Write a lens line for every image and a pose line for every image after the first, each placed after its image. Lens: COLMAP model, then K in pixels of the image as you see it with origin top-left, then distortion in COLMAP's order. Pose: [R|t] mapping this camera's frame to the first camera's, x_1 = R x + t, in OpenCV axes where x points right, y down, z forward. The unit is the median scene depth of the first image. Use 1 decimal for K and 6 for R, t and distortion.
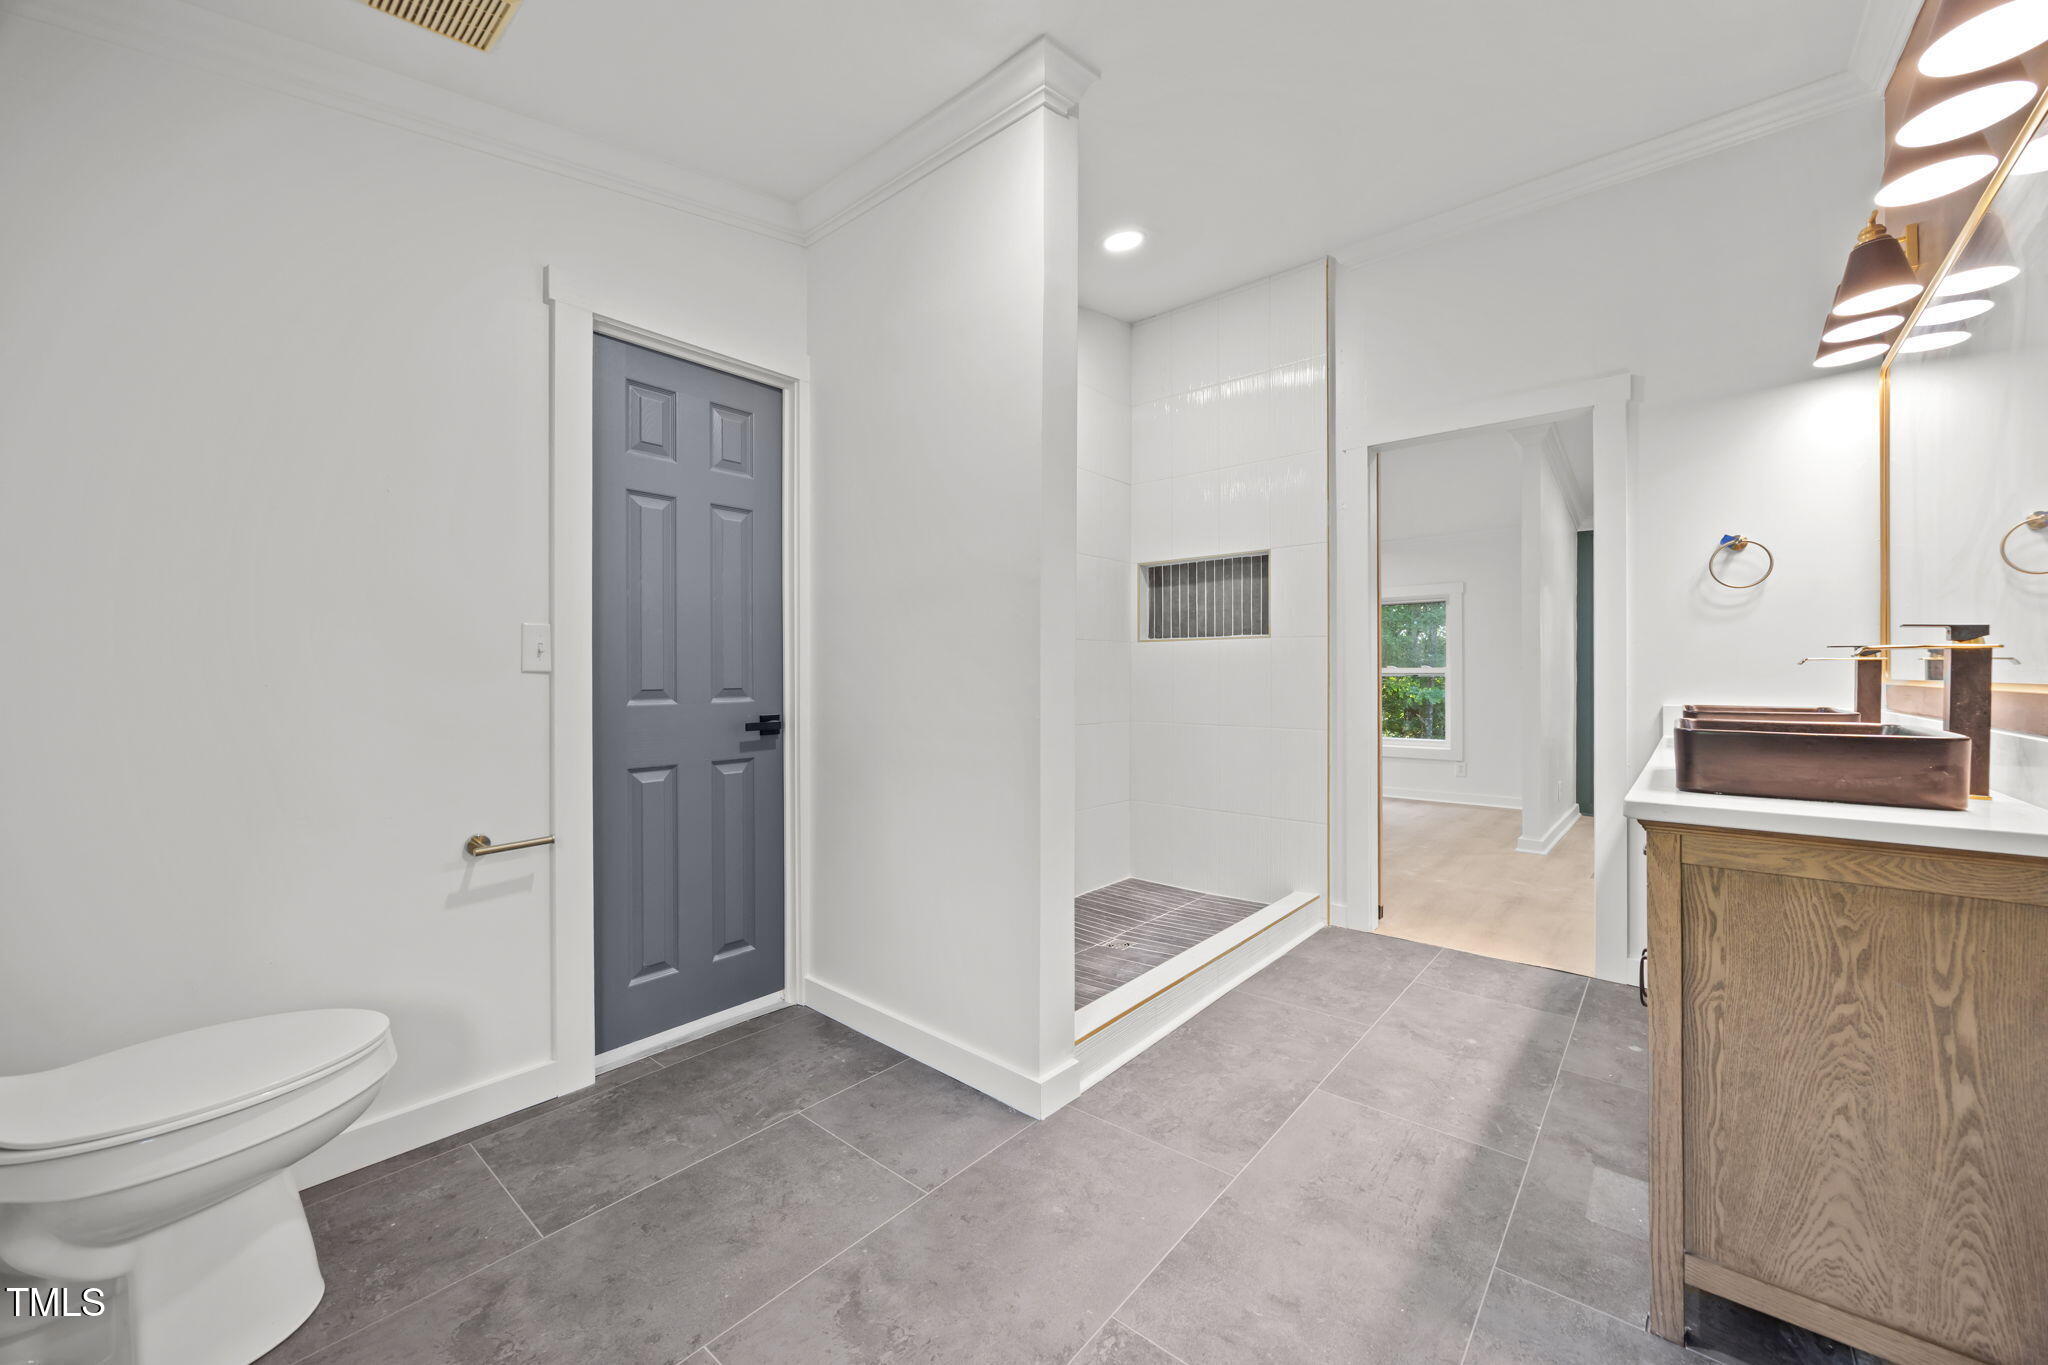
lens RADIAL K [[778.2, 0, 1028.3], [0, 778.2, 678.6], [0, 0, 1]] dist [-0.001500, 0.000029]
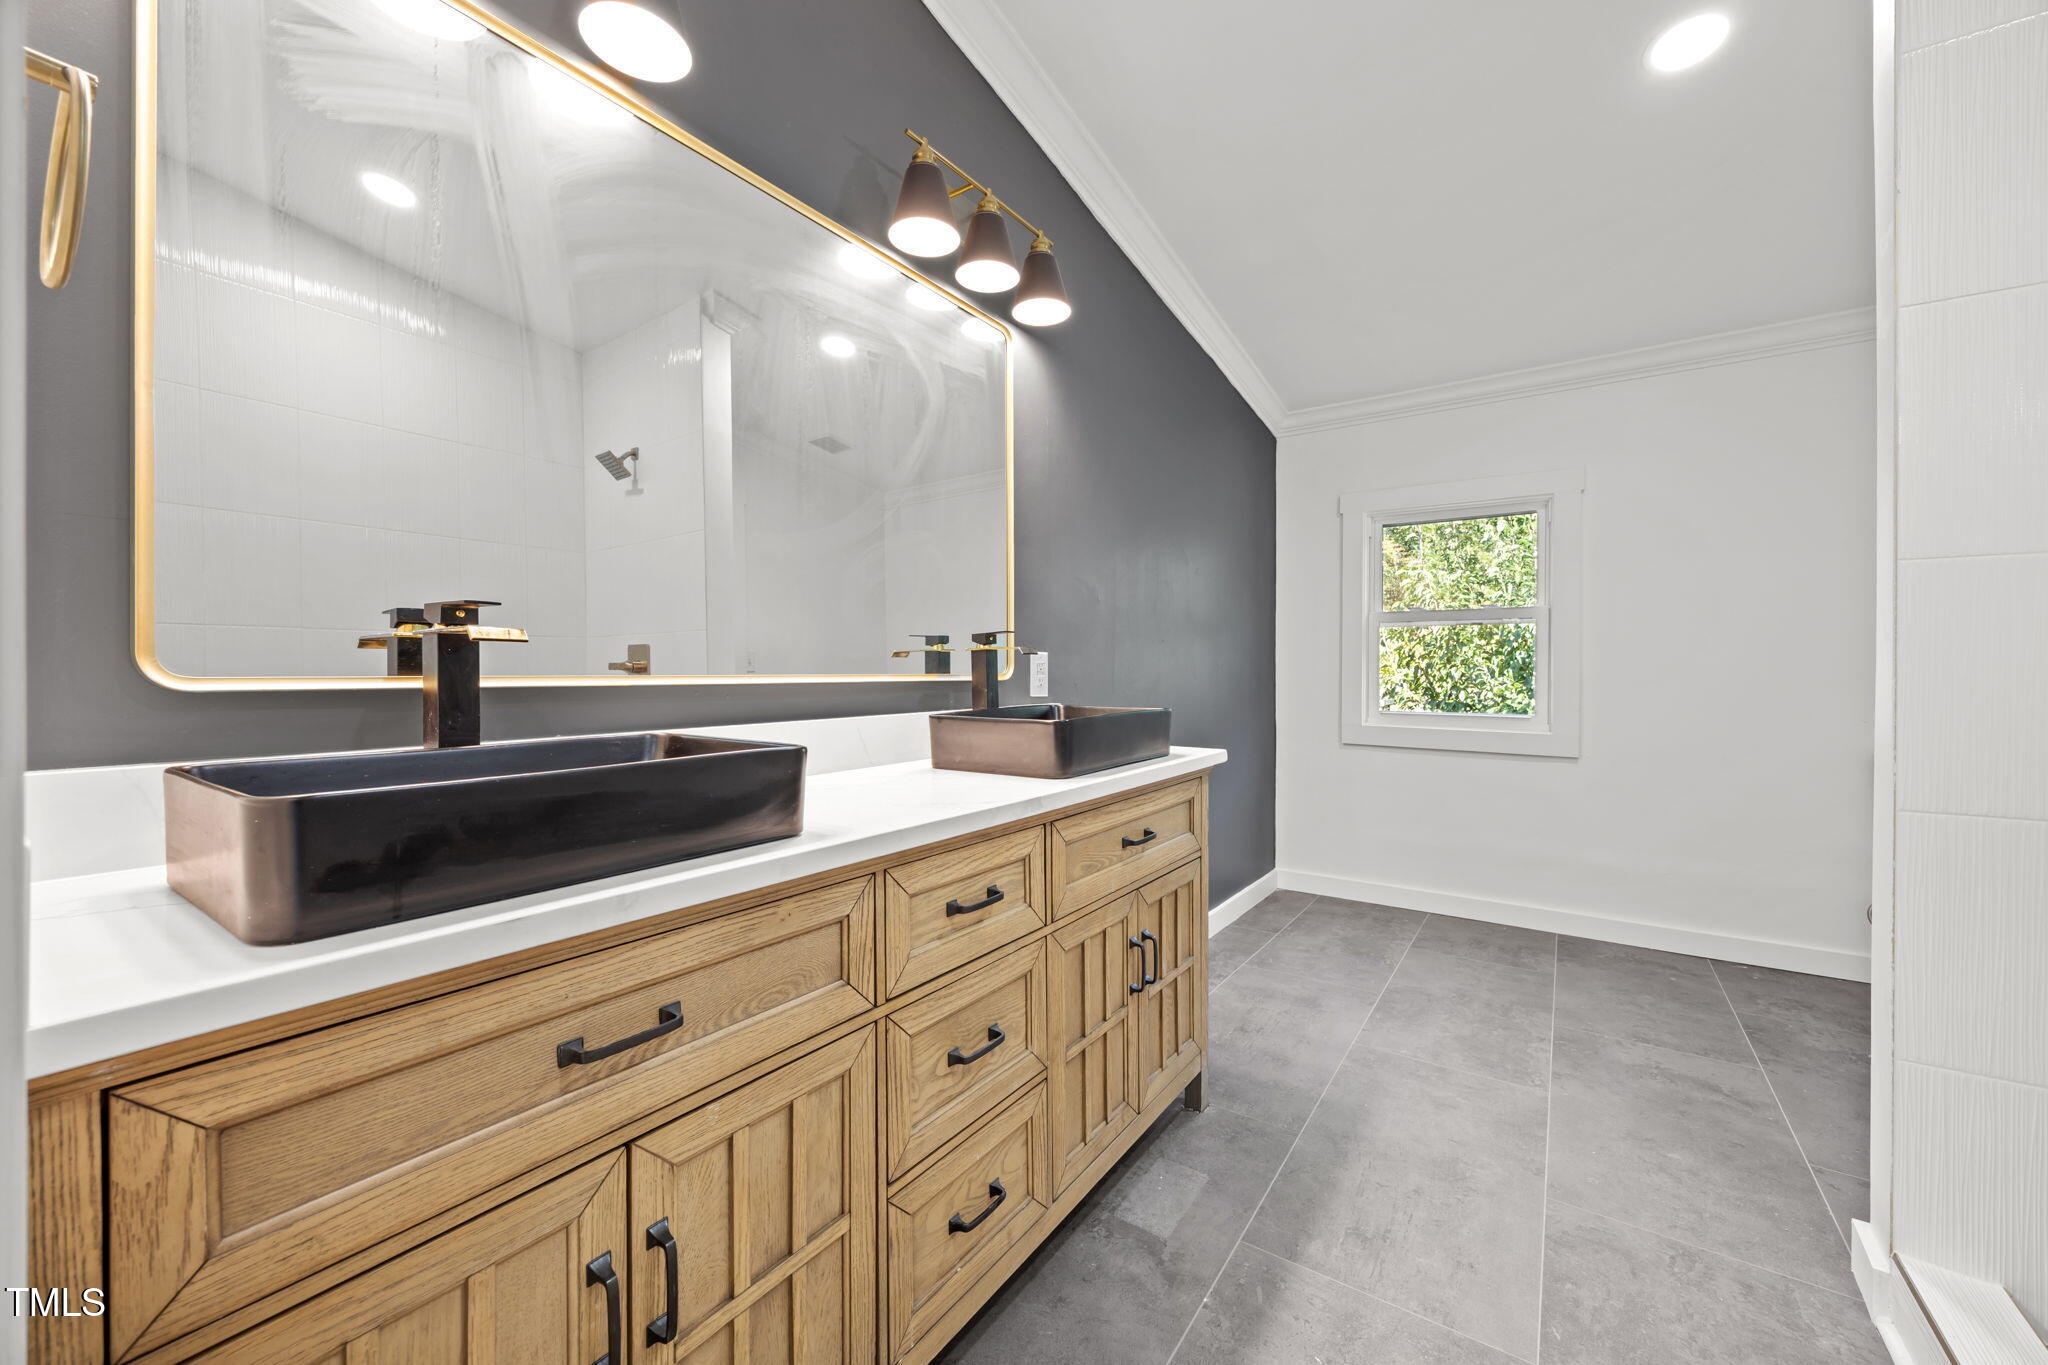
lens RADIAL K [[778.2, 0, 1028.3], [0, 778.2, 678.6], [0, 0, 1]] dist [-0.001500, 0.000029]
pose [[-0.995530, 0.004081, -0.094354, 0.969548], [0.003952, 0.999991, 0.001556, 0.004077], [0.094360, 0.001176, -0.995537, 1.859245]]
